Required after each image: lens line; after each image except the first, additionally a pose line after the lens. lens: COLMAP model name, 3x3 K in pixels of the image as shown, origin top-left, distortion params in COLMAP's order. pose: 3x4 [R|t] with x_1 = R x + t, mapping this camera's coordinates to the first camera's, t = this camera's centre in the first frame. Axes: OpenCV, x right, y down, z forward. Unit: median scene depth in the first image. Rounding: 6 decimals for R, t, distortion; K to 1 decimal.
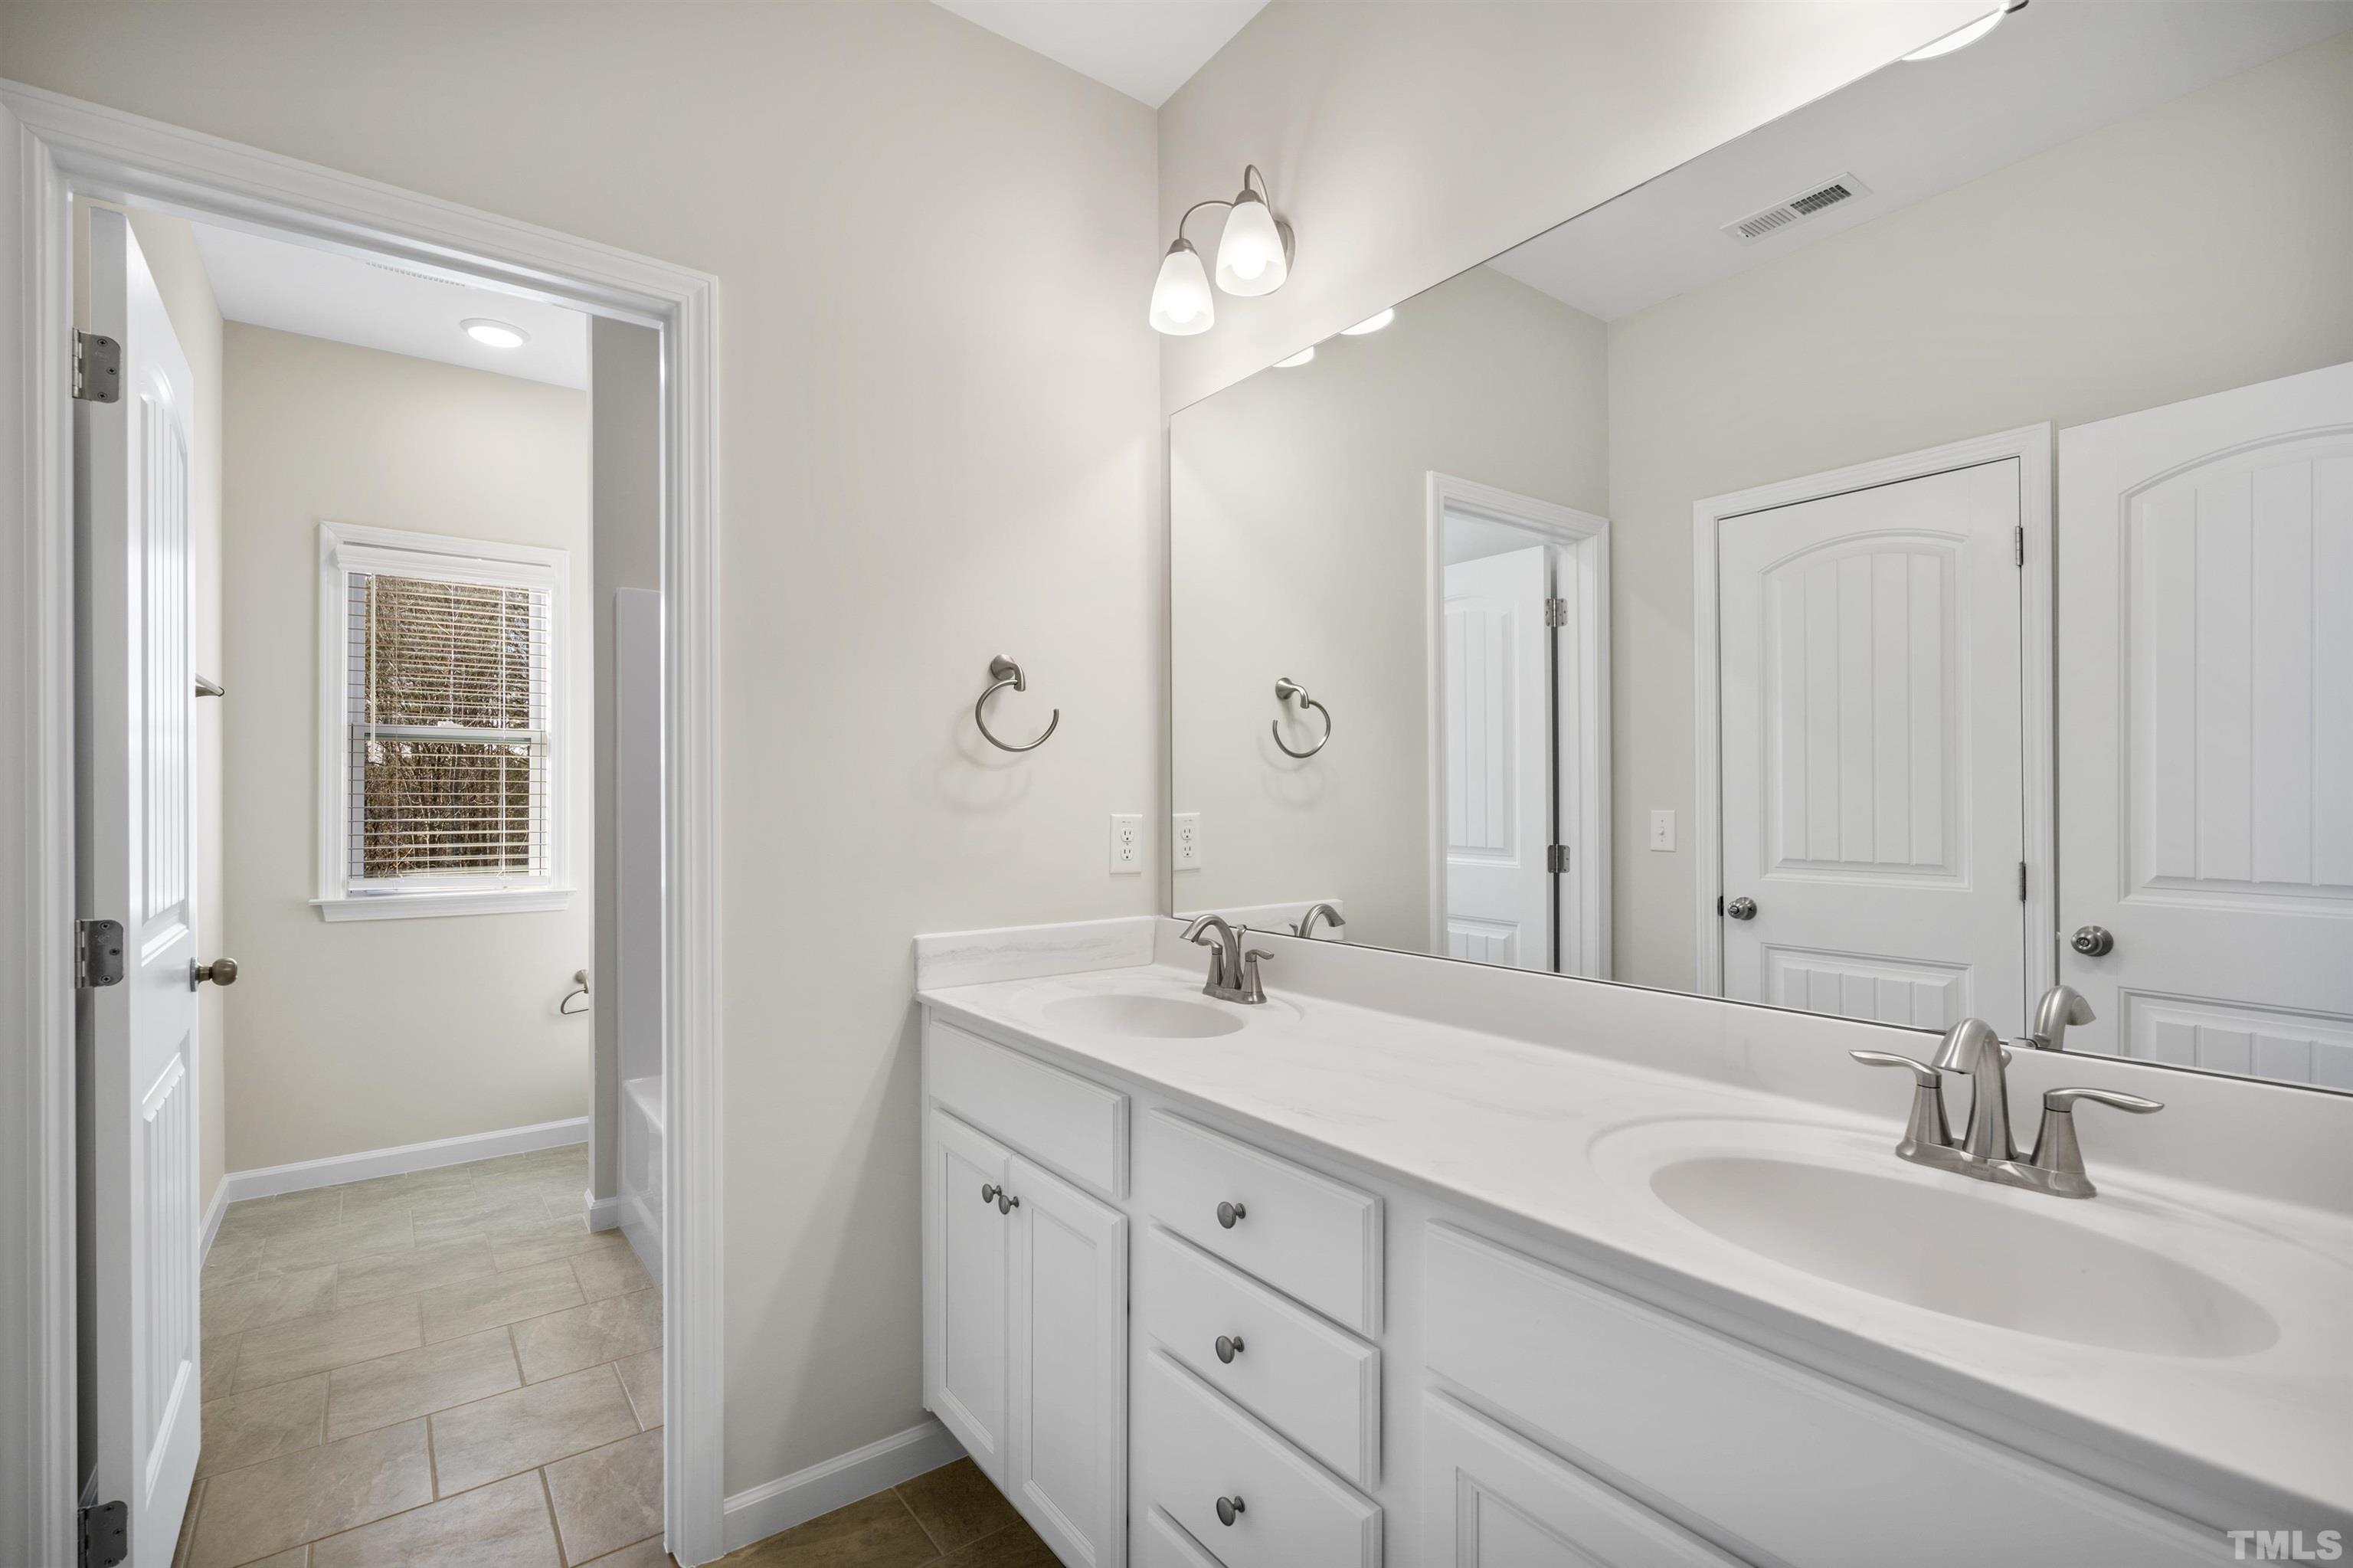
lens RADIAL K [[1052.1, 0, 1178.7], [0, 1052.1, 784.0], [0, 0, 1]] dist [-0.008151, 0.002030]
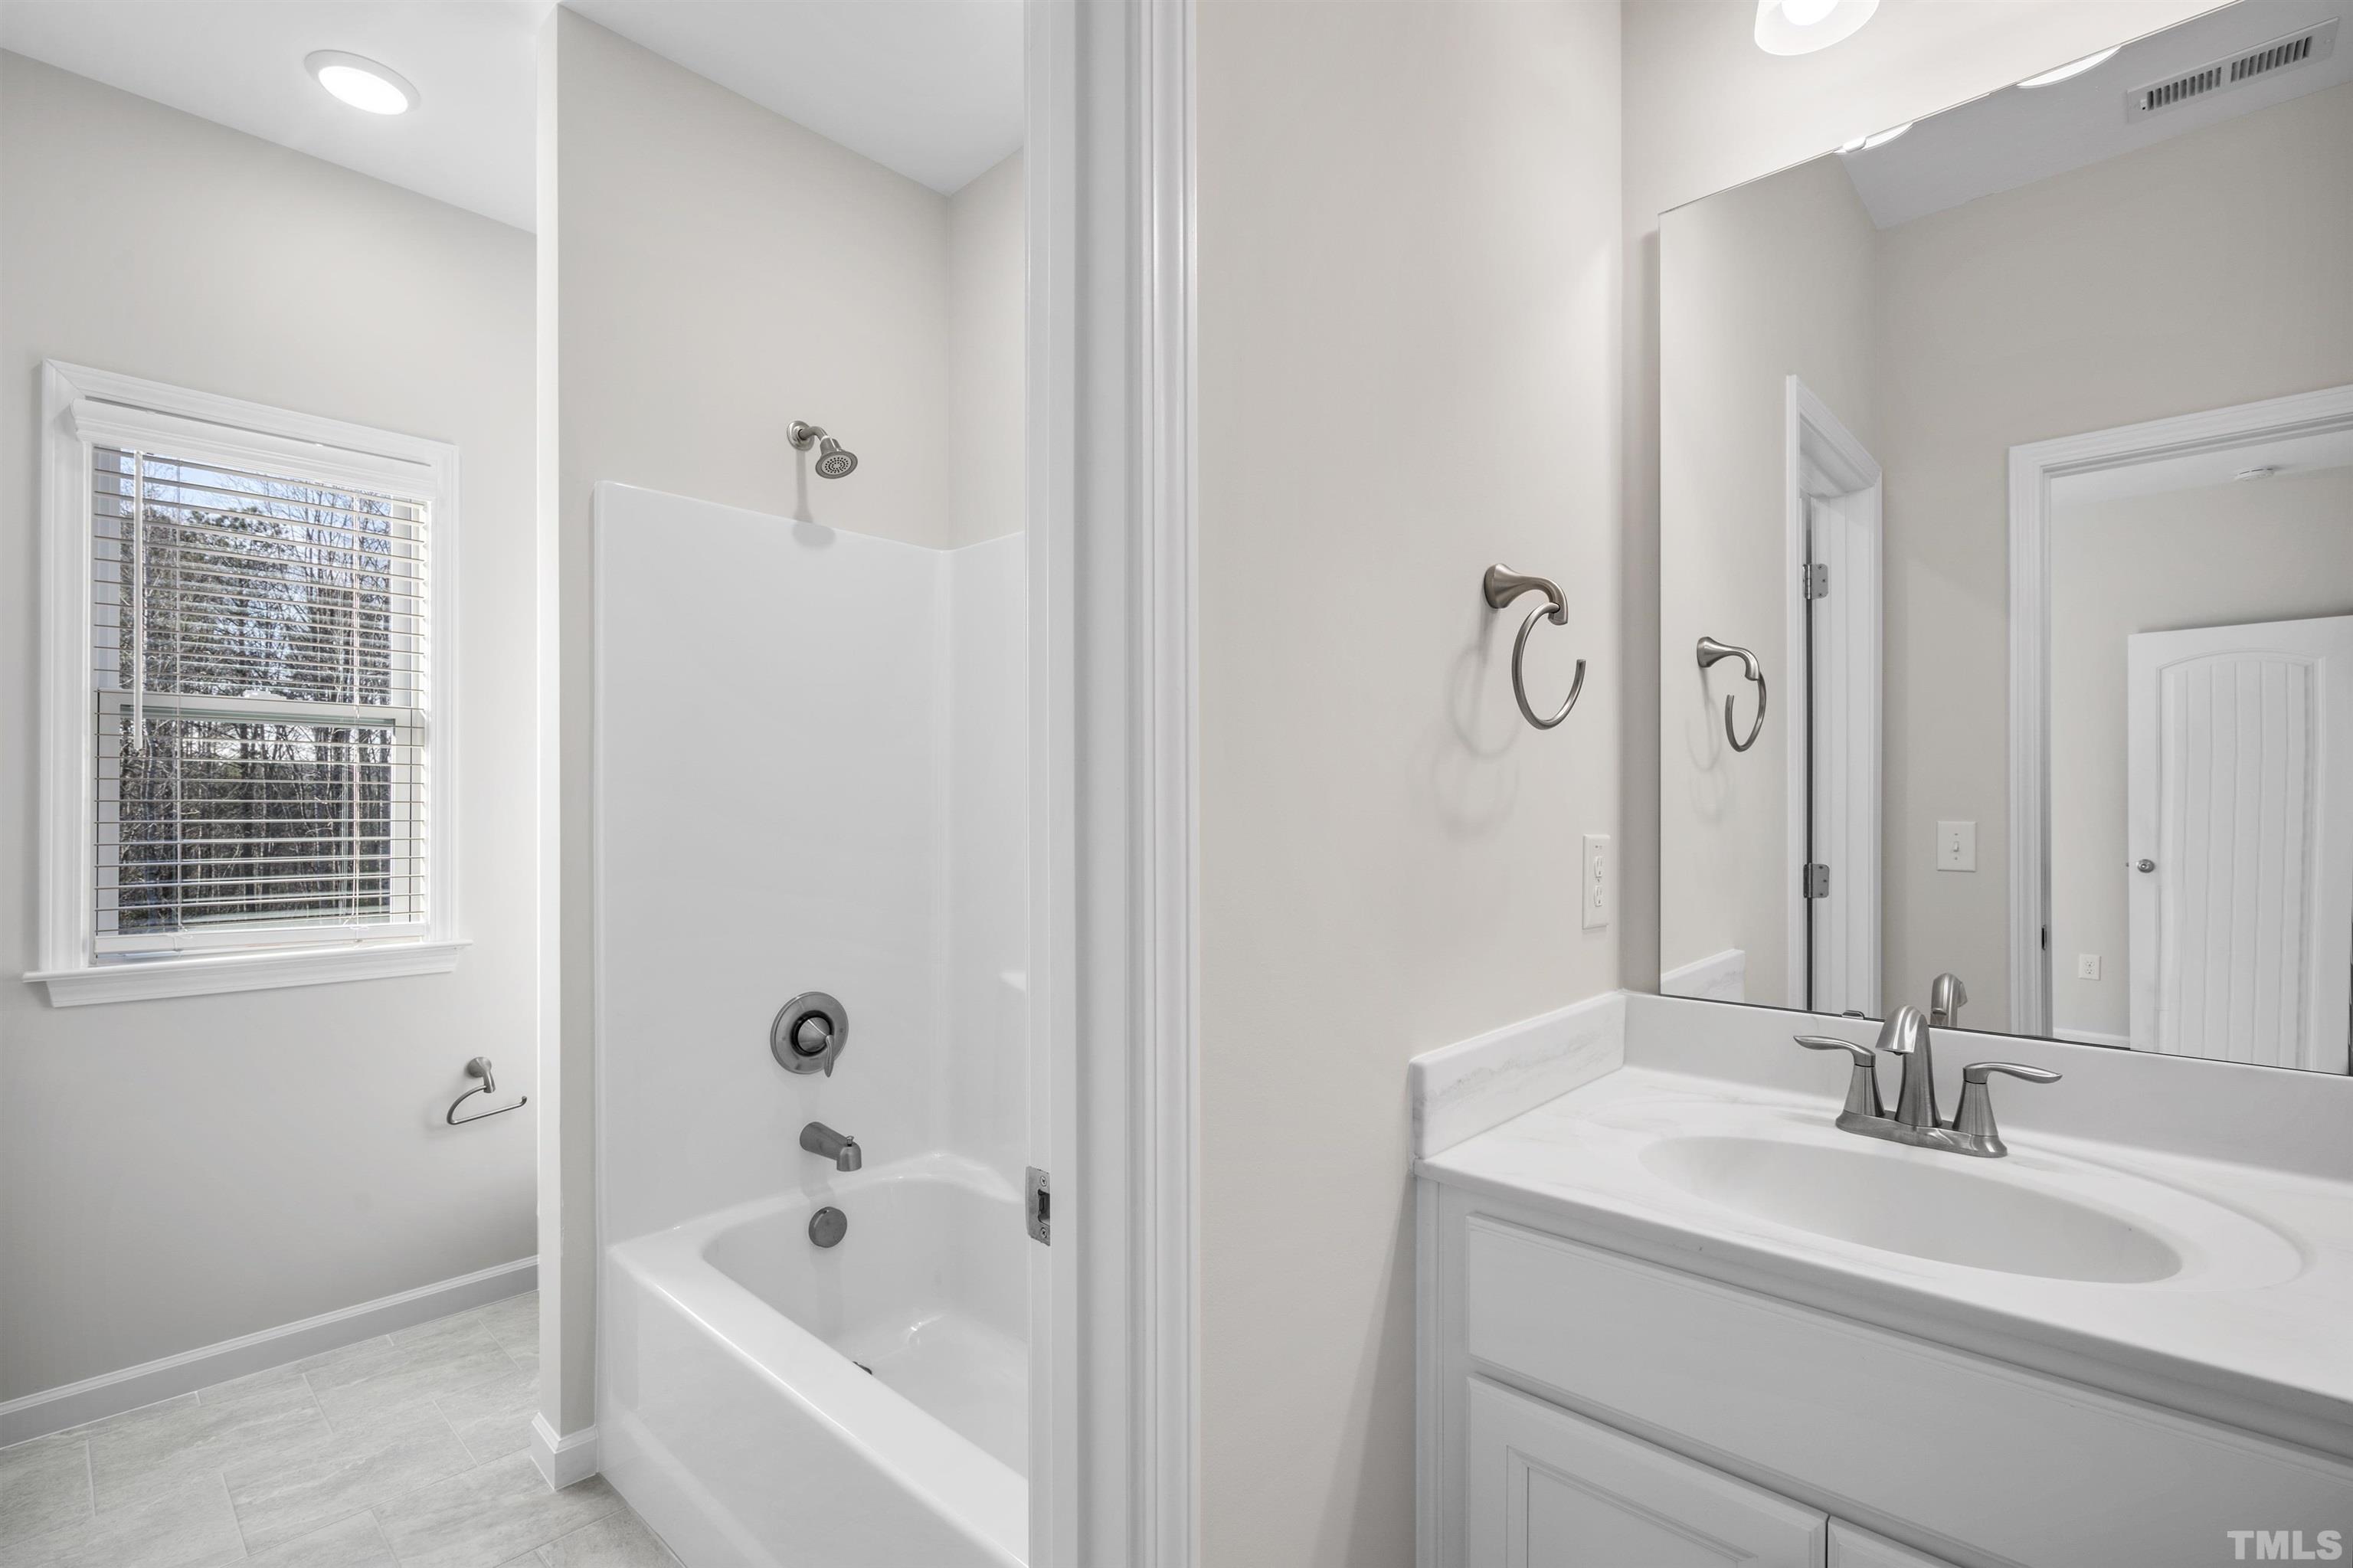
lens RADIAL K [[1052.1, 0, 1167.4], [0, 1052.1, 794.7], [0, 0, 1]] dist [-0.008151, 0.002030]
pose [[0.984631, 0.001737, 0.174637, -0.419010], [-0.002170, 0.999995, 0.002286, 0.004390], [-0.174632, -0.002630, 0.984630, 0.423620]]
